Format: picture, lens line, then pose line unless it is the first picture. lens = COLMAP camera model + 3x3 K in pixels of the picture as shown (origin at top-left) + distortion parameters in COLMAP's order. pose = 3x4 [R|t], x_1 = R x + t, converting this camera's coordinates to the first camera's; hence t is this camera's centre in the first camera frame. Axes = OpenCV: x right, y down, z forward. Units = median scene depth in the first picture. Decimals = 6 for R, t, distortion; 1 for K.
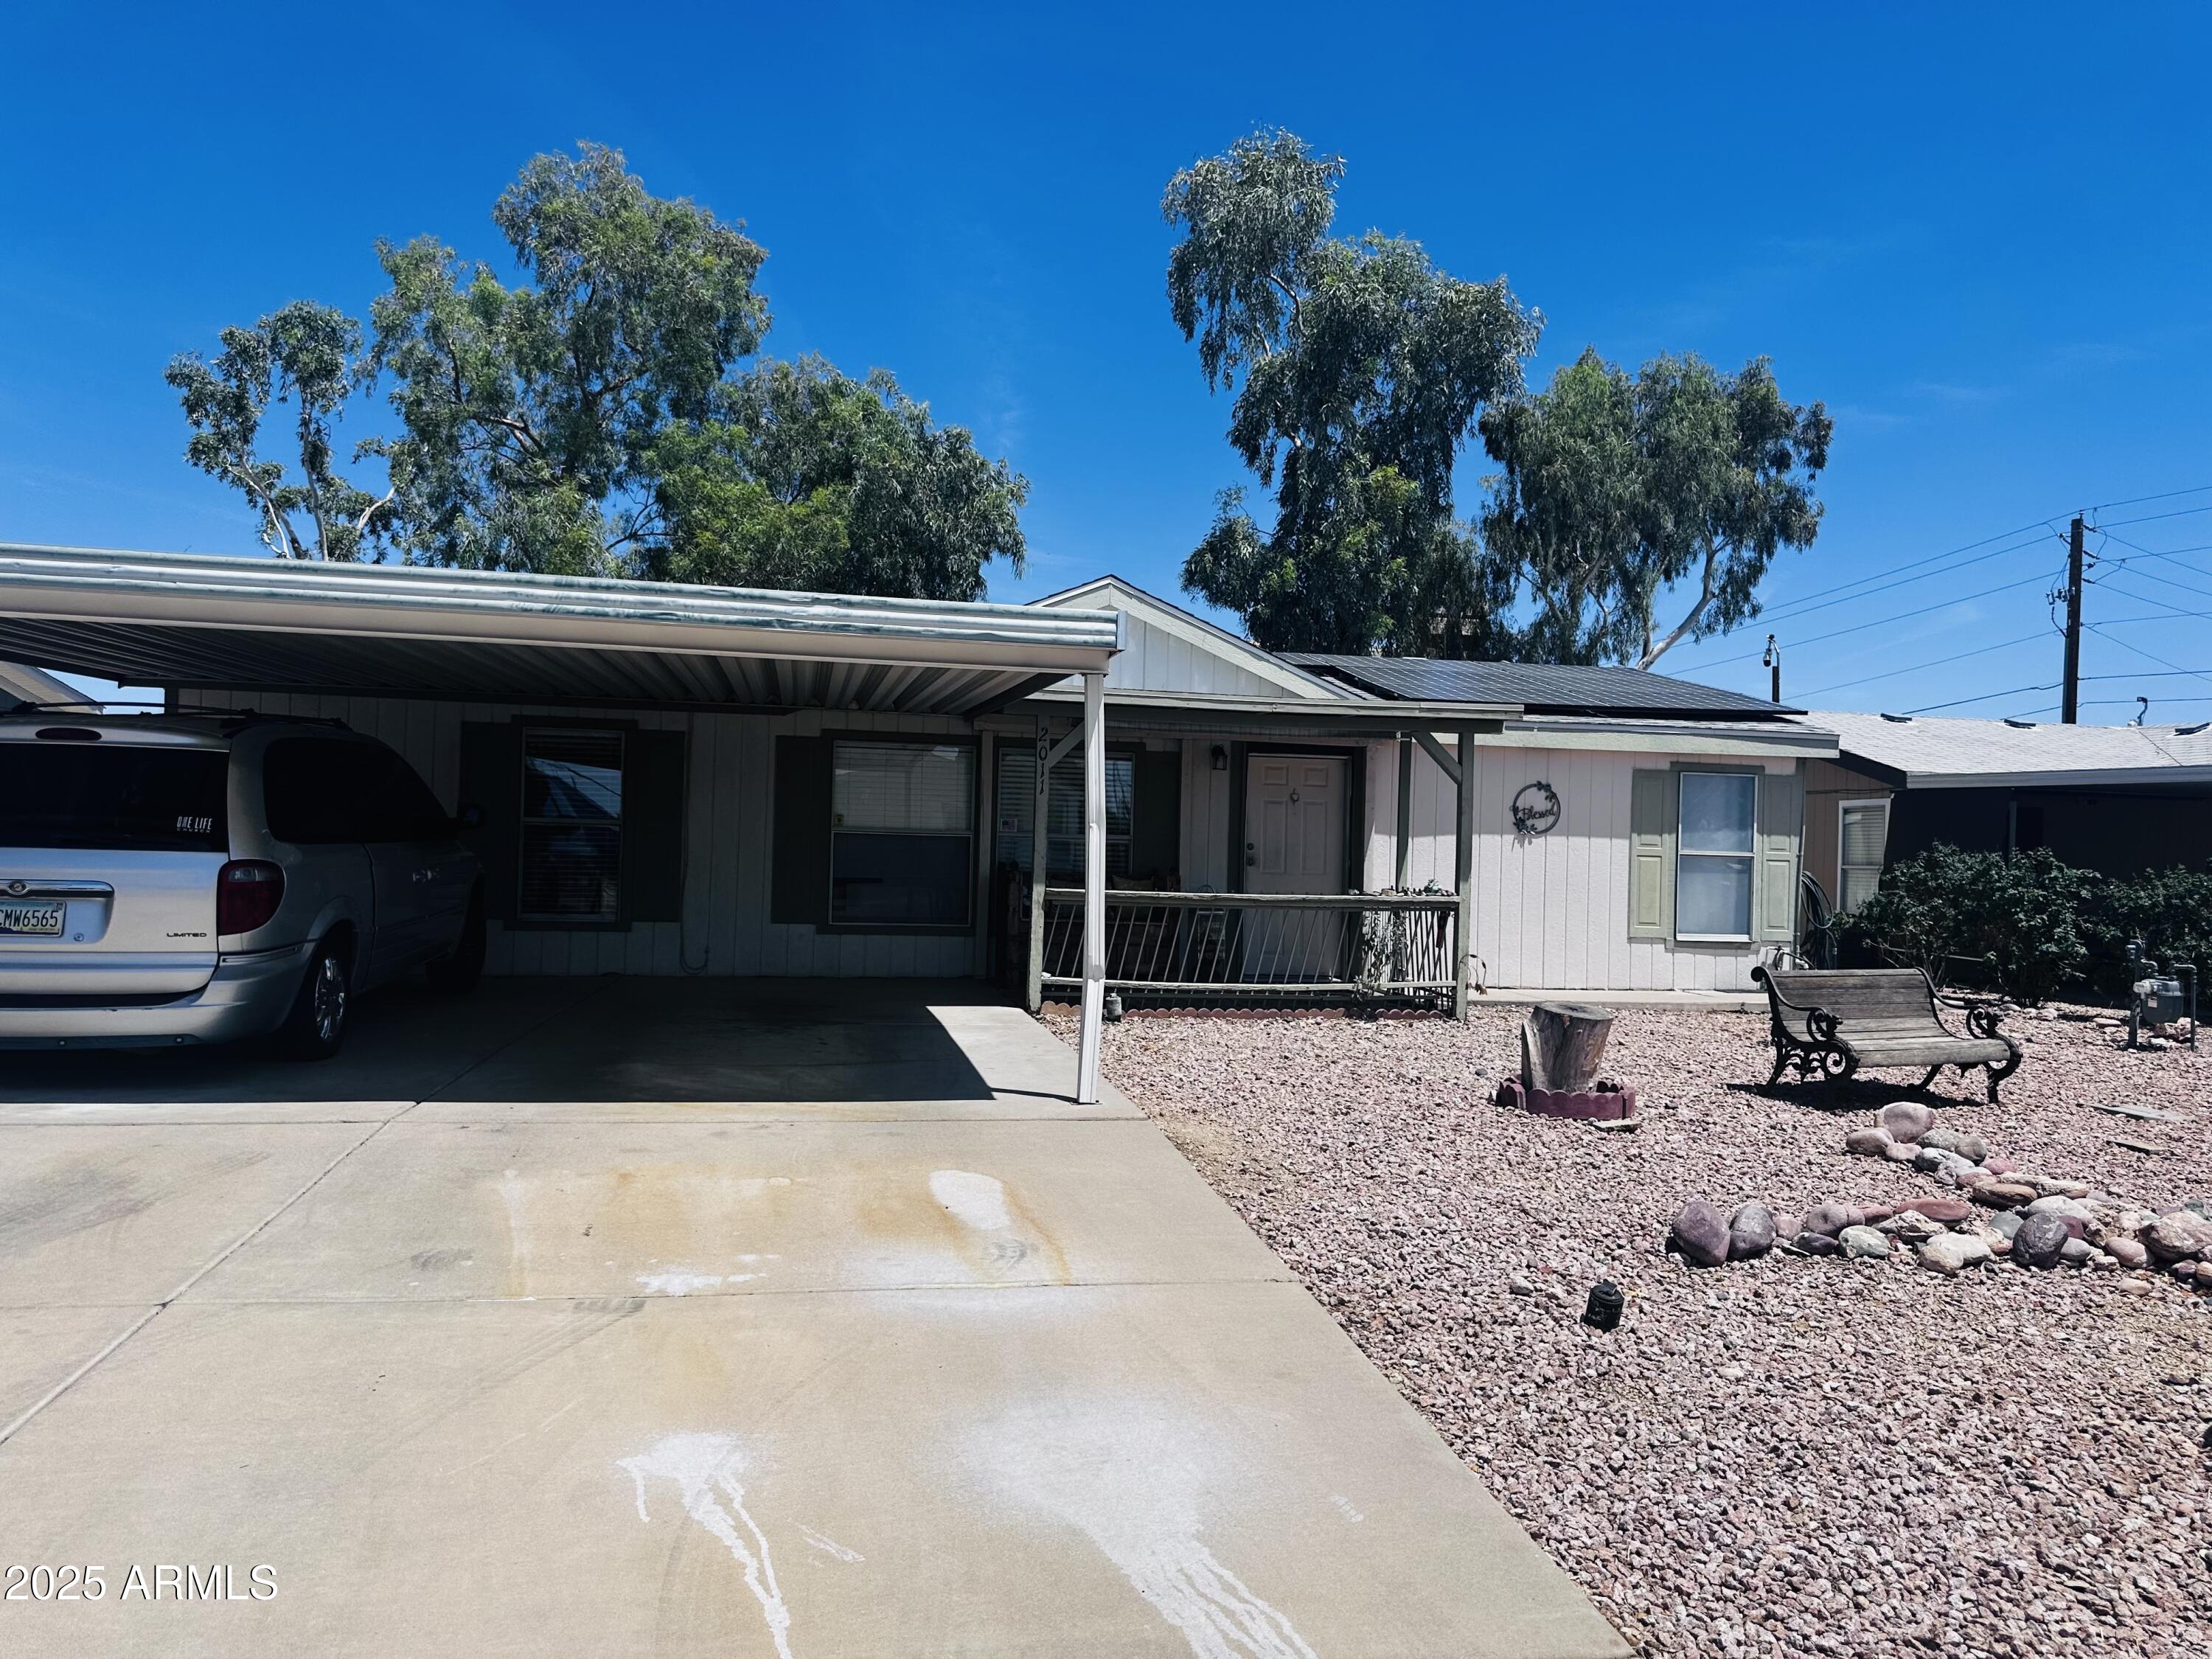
lens RADIAL K [[1542.6, 0, 1116.9], [0, 1542.6, 836.9], [0, 0, 1]] dist [0.133663, -0.213385]
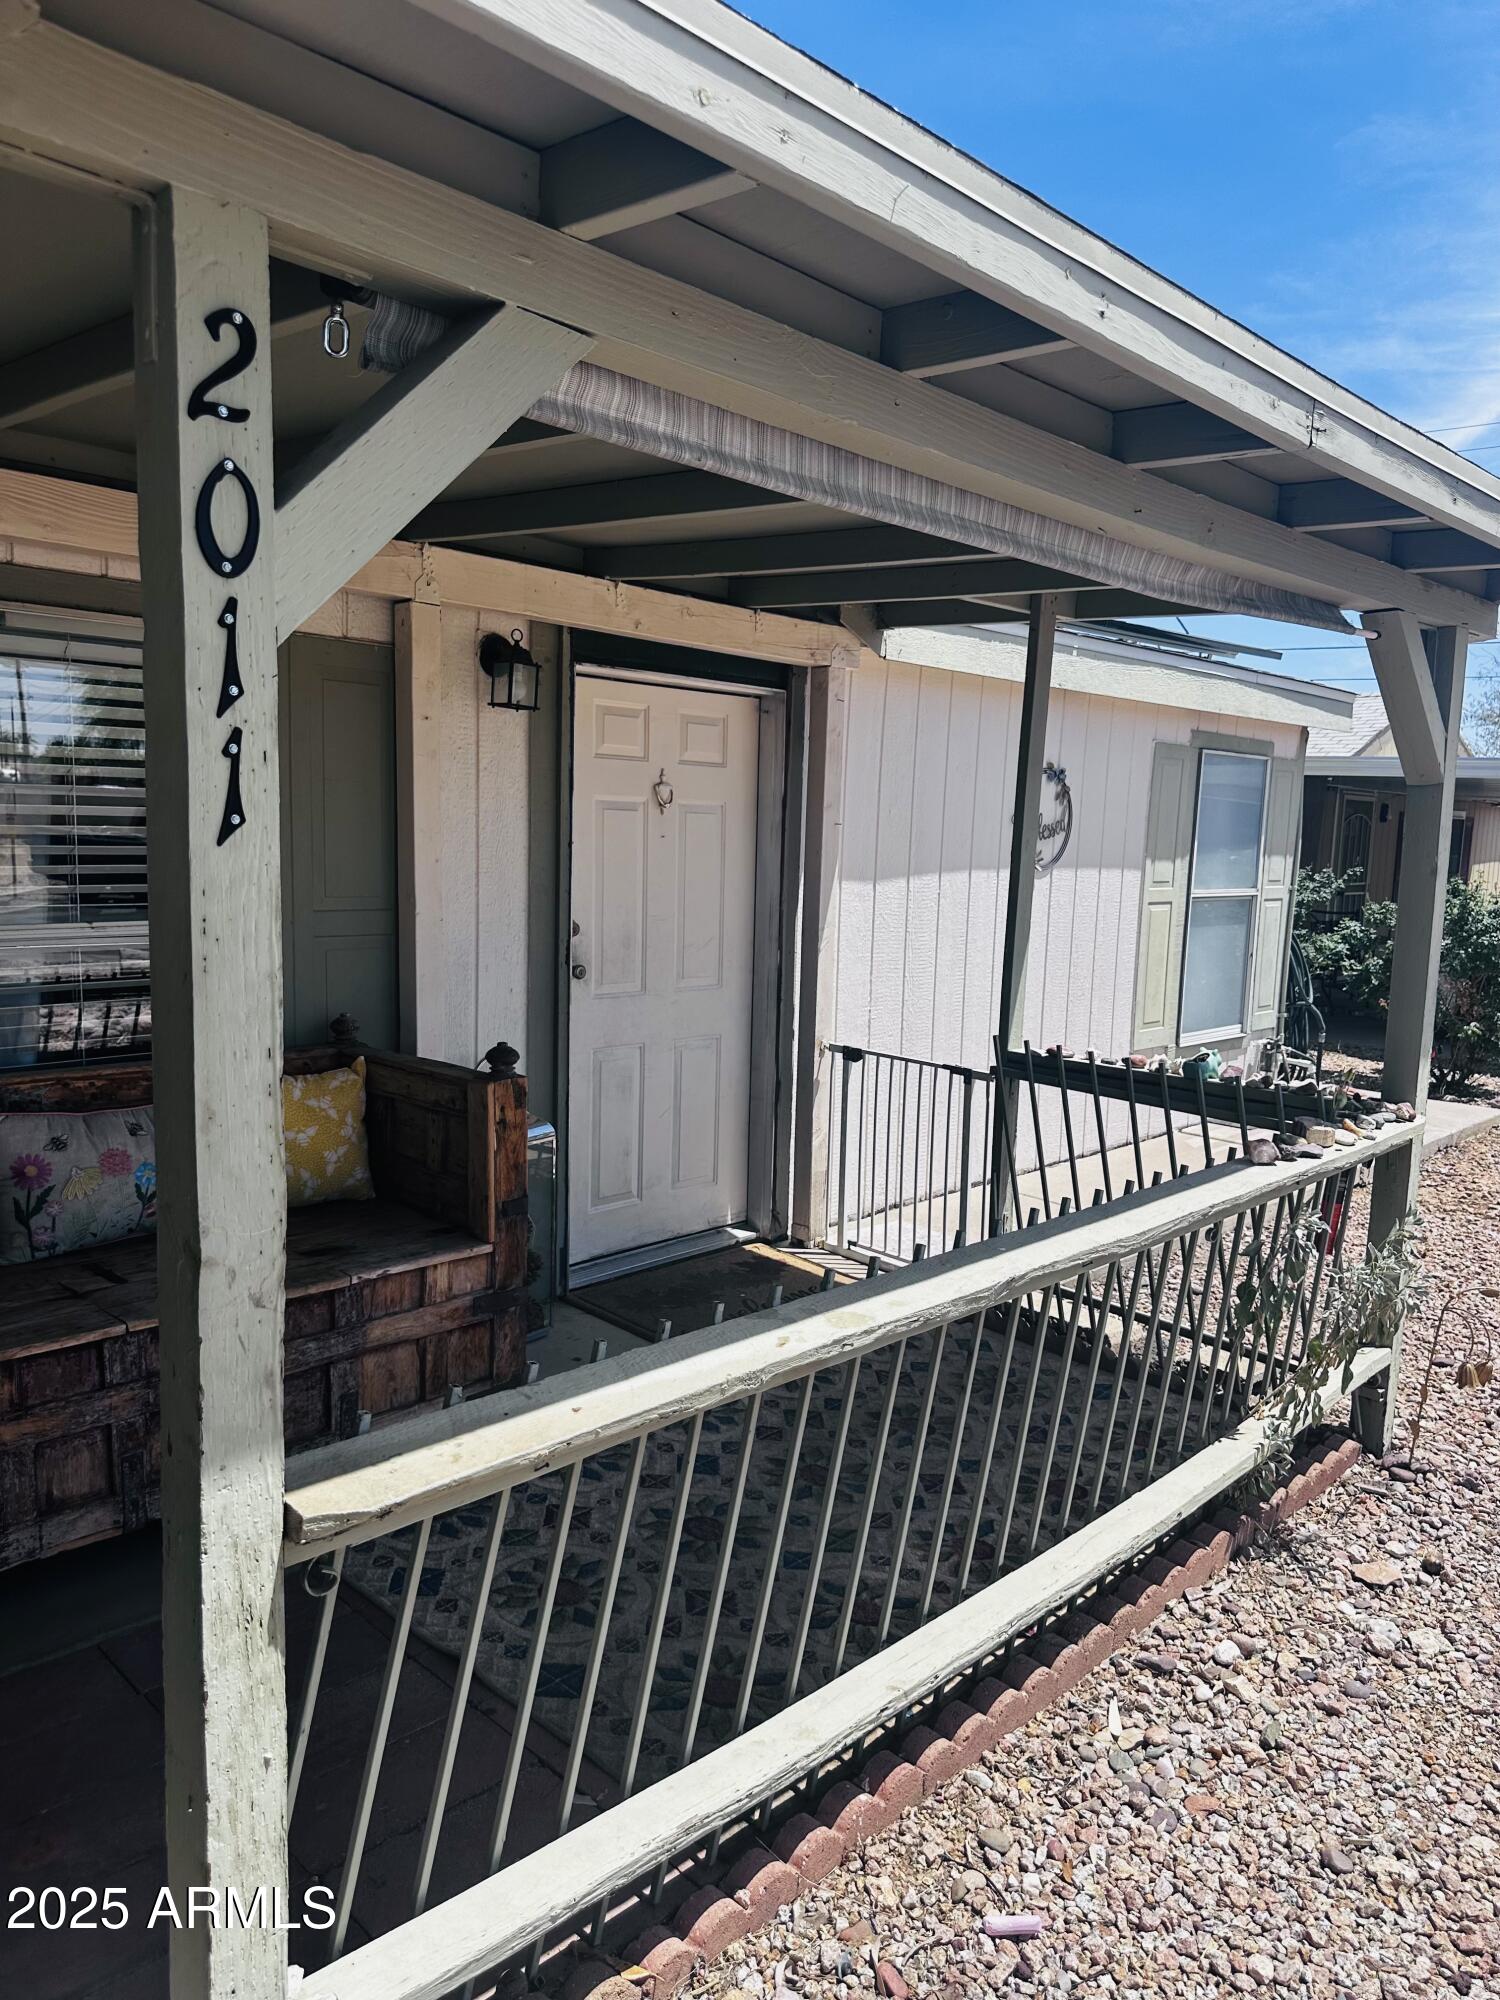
lens RADIAL K [[1394.7, 0, 748.0], [0, 1394.7, 1015.3], [0, 0, 1]] dist [0.133663, -0.213385]
pose [[0.829882, -0.075946, 0.552745, -0.060823], [-0.015739, 0.987112, 0.159258, -0.026189], [-0.557716, -0.140865, 0.817991, 0.677290]]
